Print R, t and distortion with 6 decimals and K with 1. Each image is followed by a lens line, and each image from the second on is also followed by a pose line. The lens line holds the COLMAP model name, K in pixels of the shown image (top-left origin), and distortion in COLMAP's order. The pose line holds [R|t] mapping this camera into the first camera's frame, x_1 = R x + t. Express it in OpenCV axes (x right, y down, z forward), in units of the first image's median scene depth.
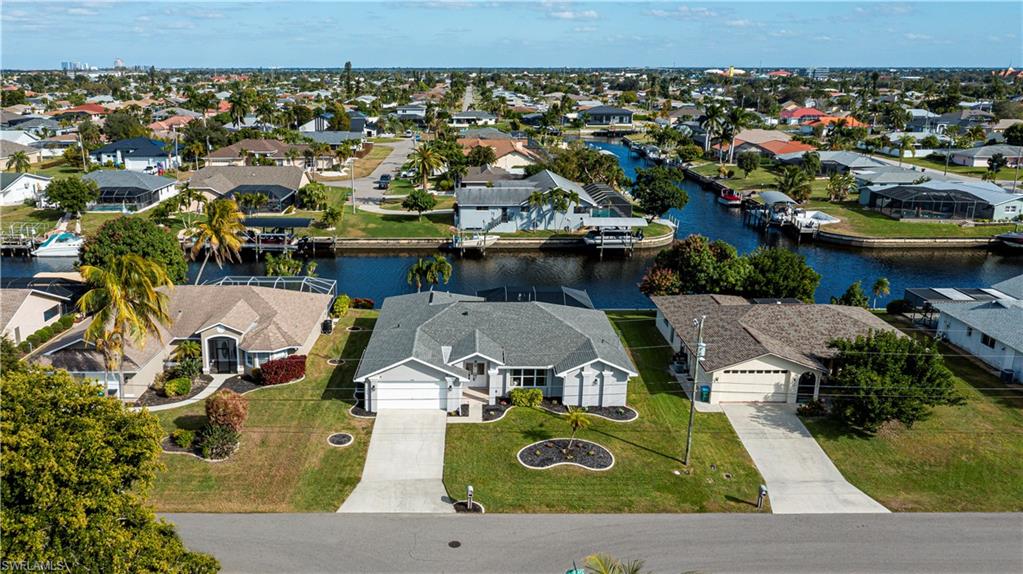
lens RADIAL K [[815.0, 0, 533.3], [0, 815.0, 171.6], [0, 0, 1]] dist [-0.019768, 0.012991]
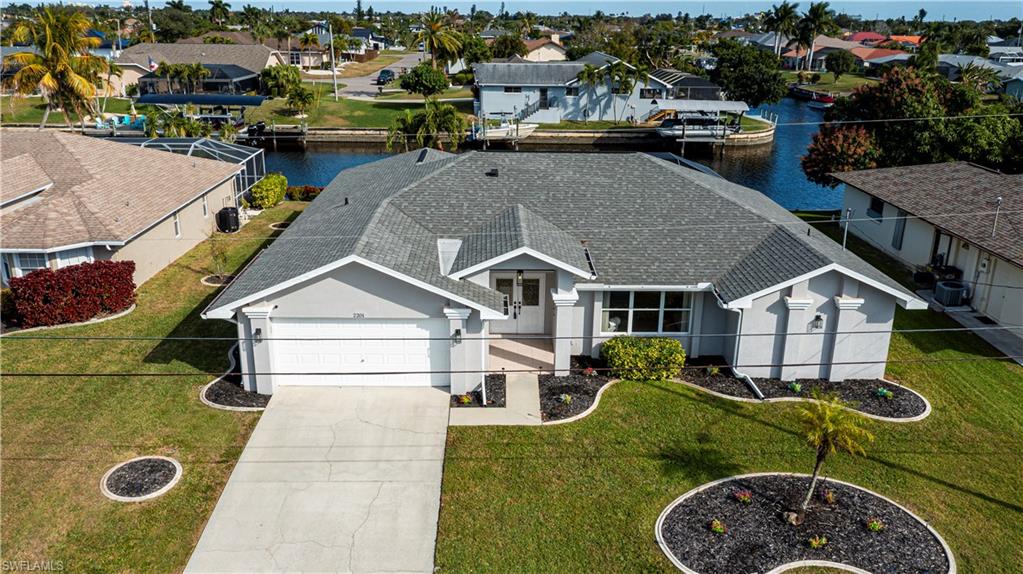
lens RADIAL K [[815.0, 0, 512.9], [0, 815.0, 287.8], [0, 0, 1]] dist [-0.019768, 0.012991]
pose [[0.998526, 0.001904, -0.054250, -0.051512], [0.009105, 0.979351, 0.201962, 0.156180], [0.053514, -0.202158, 0.977890, 0.591041]]
